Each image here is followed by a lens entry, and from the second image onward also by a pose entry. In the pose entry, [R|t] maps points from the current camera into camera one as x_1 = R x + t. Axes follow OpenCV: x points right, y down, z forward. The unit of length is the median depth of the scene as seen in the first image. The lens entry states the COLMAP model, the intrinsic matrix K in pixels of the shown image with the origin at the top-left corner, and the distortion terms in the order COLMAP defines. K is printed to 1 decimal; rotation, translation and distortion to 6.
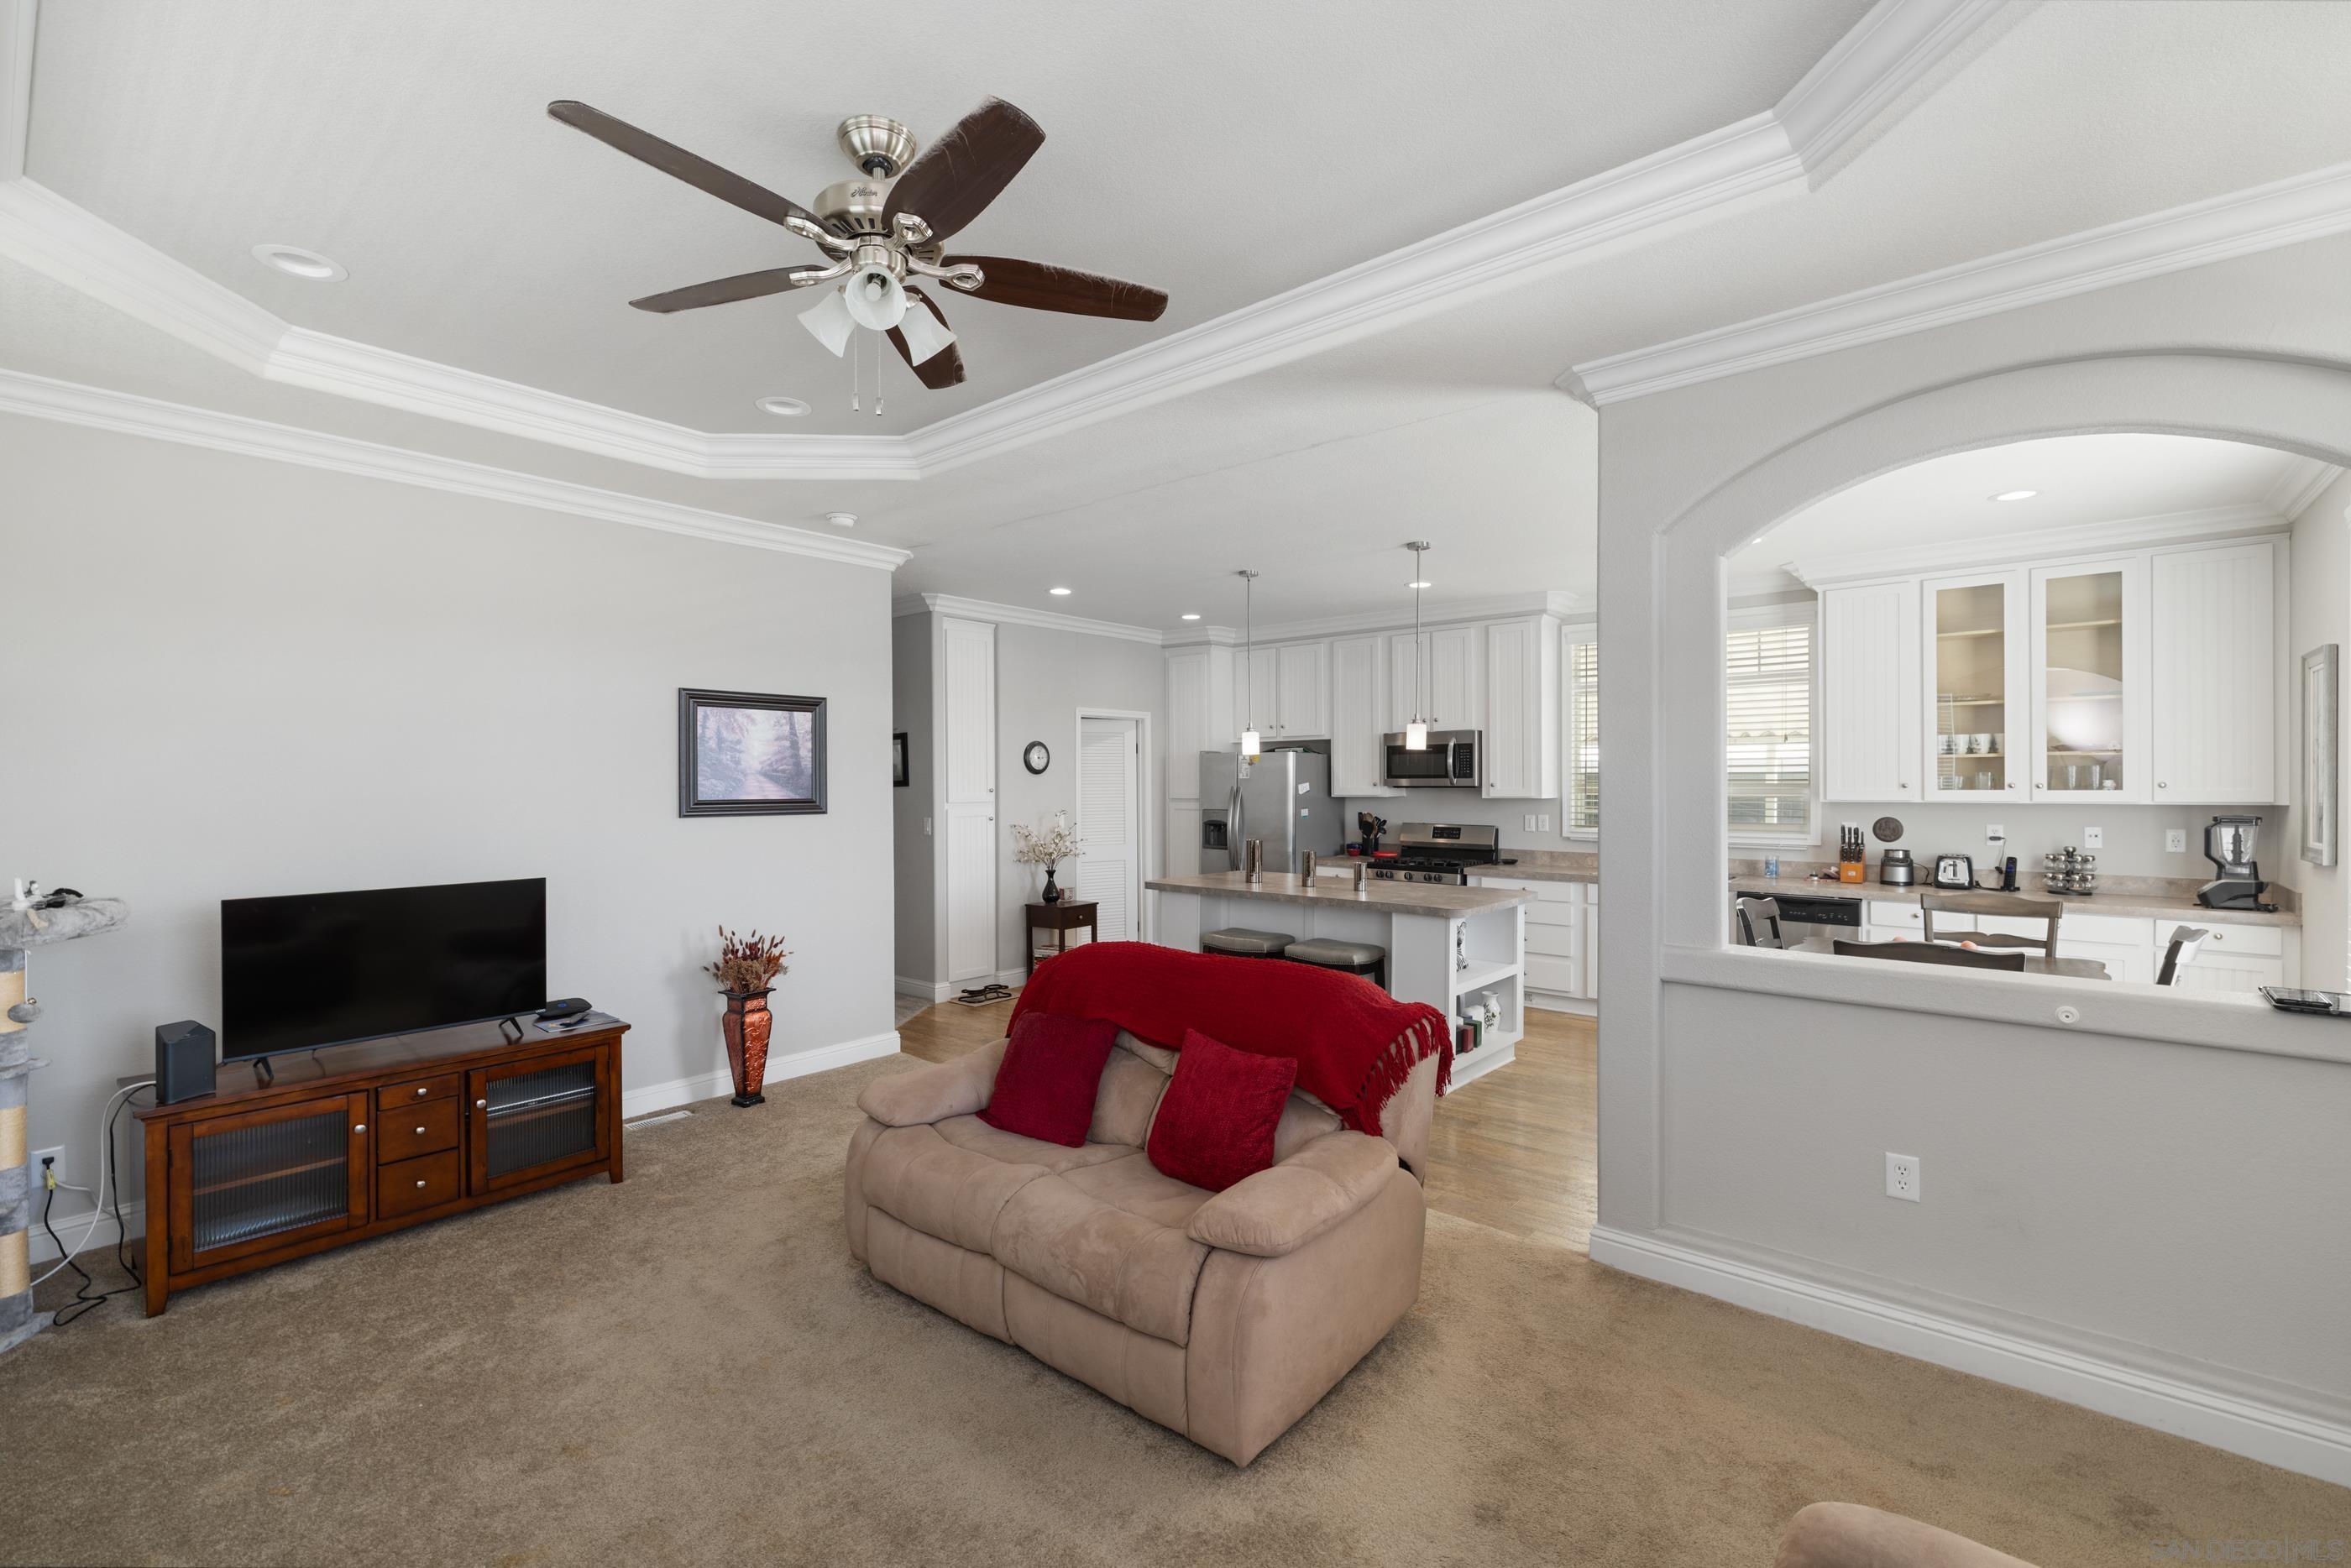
lens RADIAL K [[1020.7, 0, 1164.6], [0, 1020.7, 784.1], [0, 0, 1]] dist [-0.004800, 0.003030]
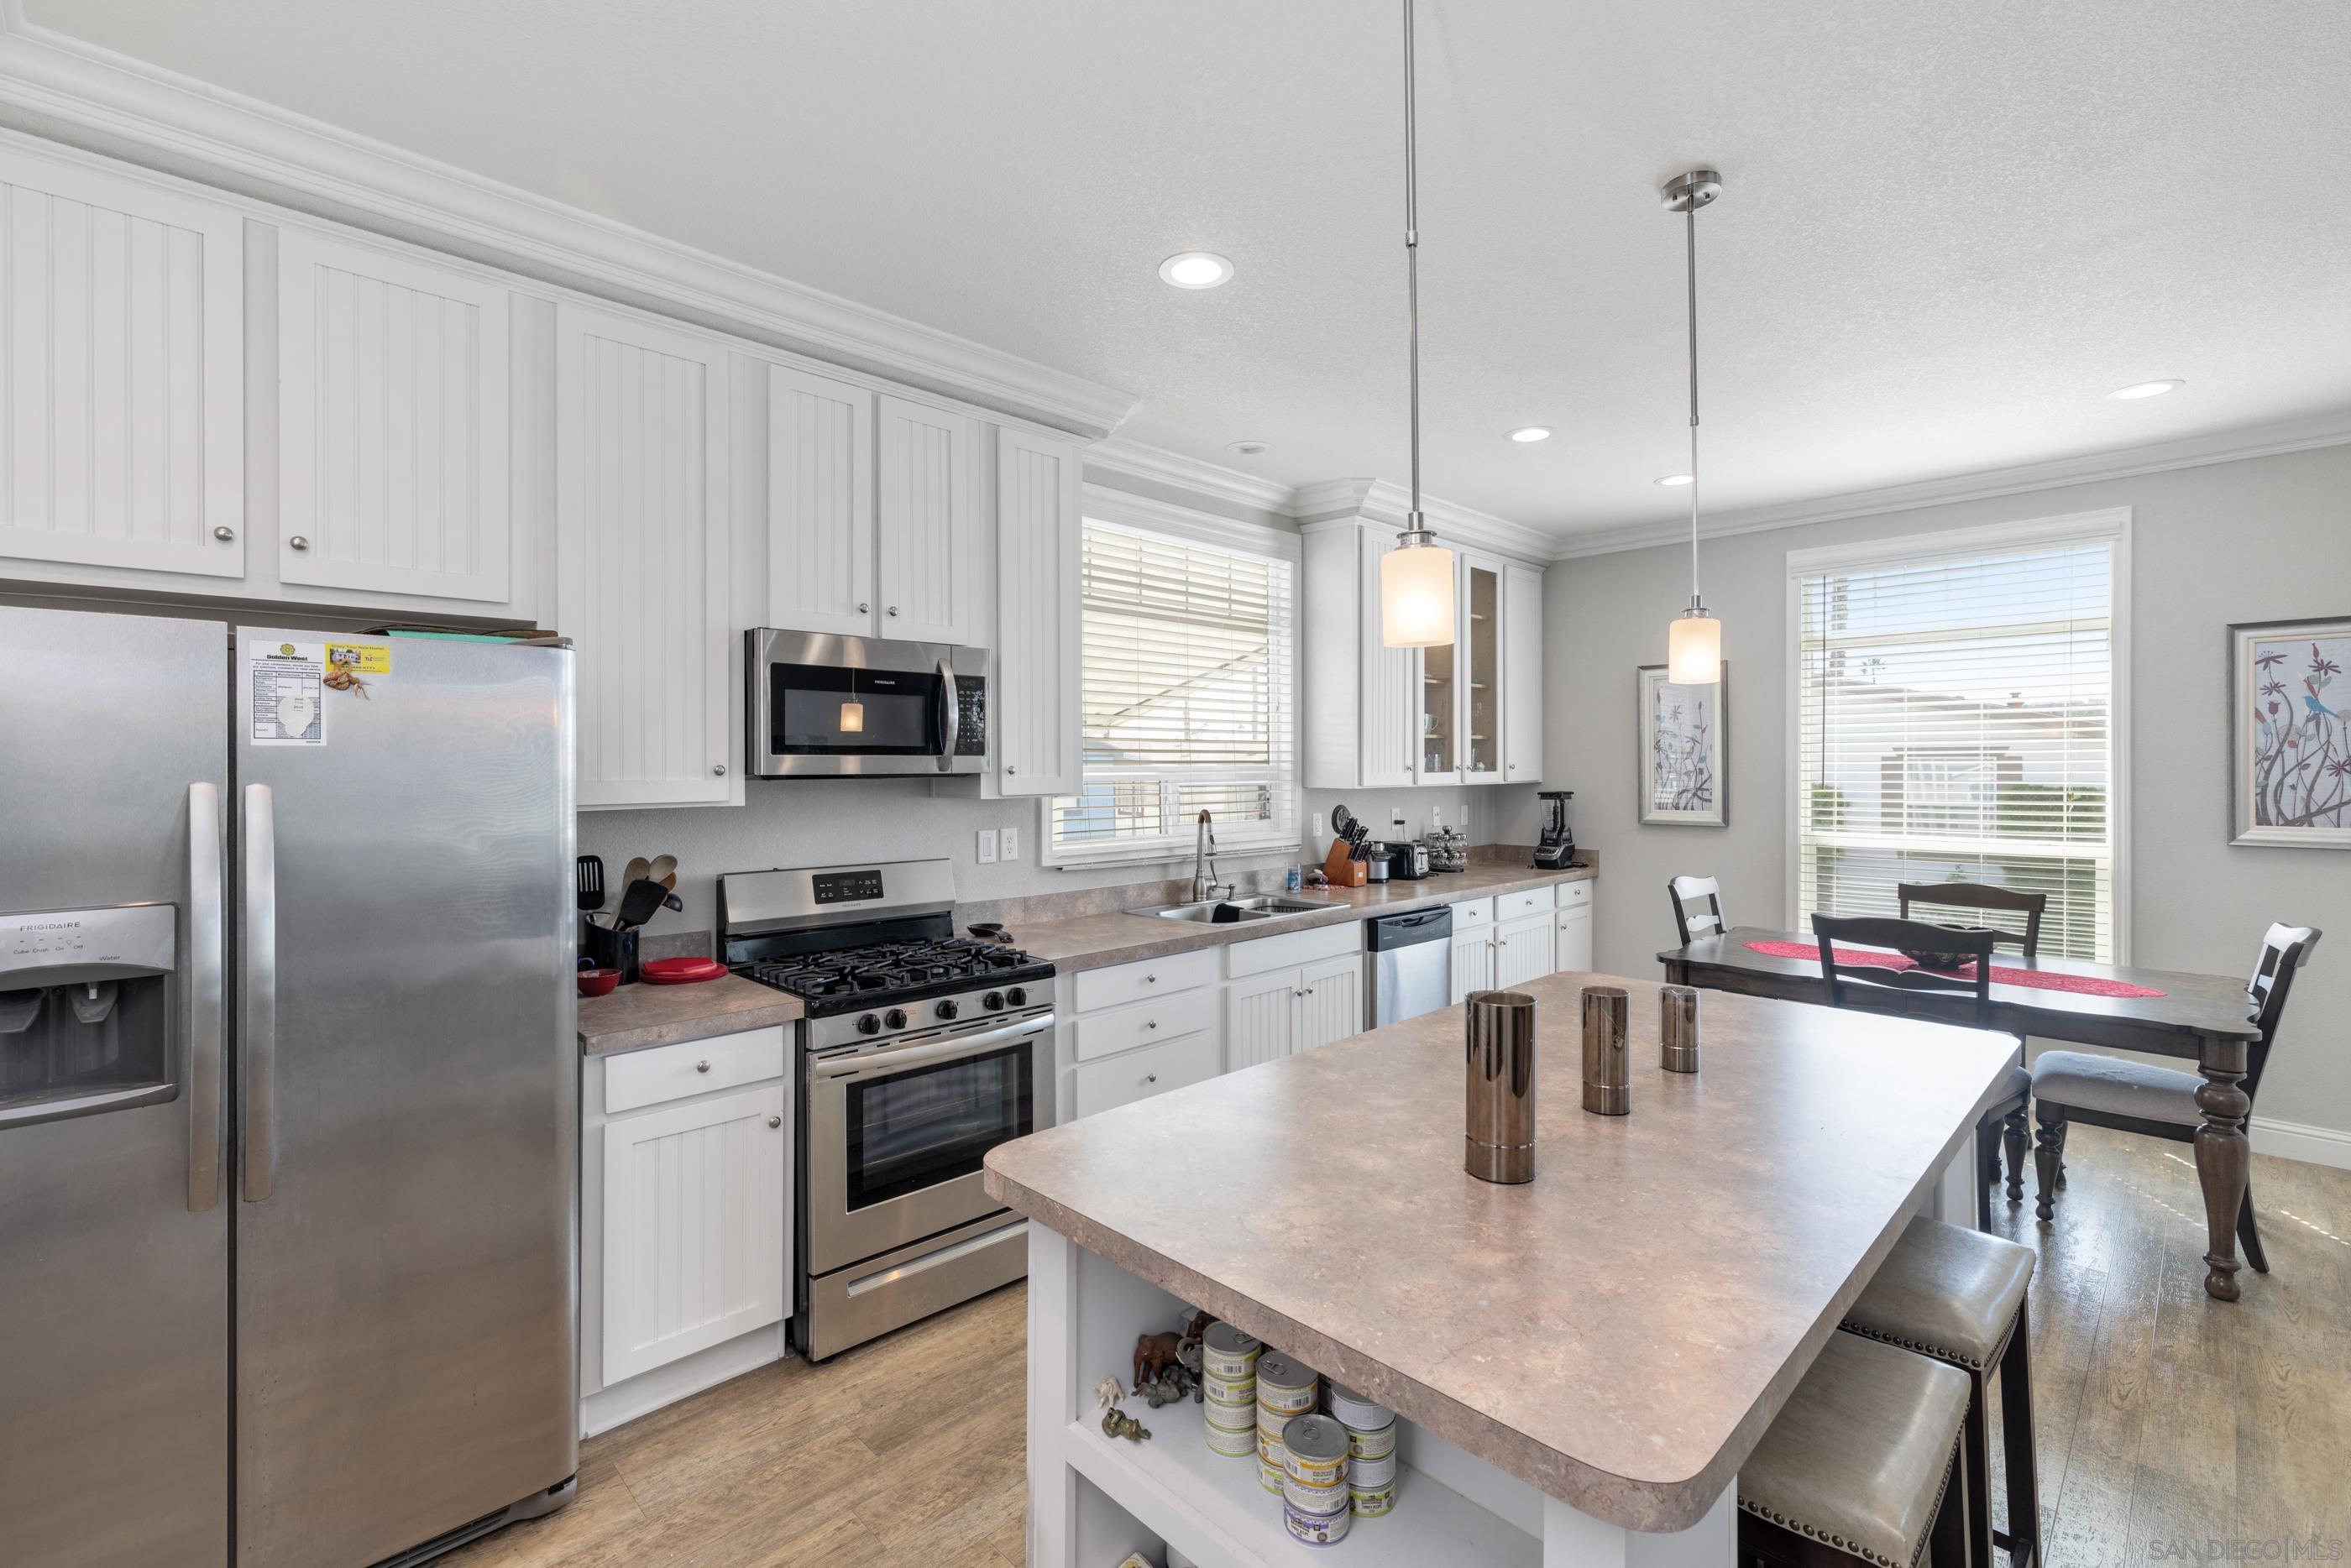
lens RADIAL K [[1020.7, 0, 1182.0], [0, 1020.7, 768.7], [0, 0, 1]] dist [-0.004800, 0.003030]
pose [[0.092906, -0.006738, 0.995652, -0.168744], [-0.000226, 0.999977, 0.006788, -0.004050], [-0.995675, -0.000856, 0.092903, 1.129418]]
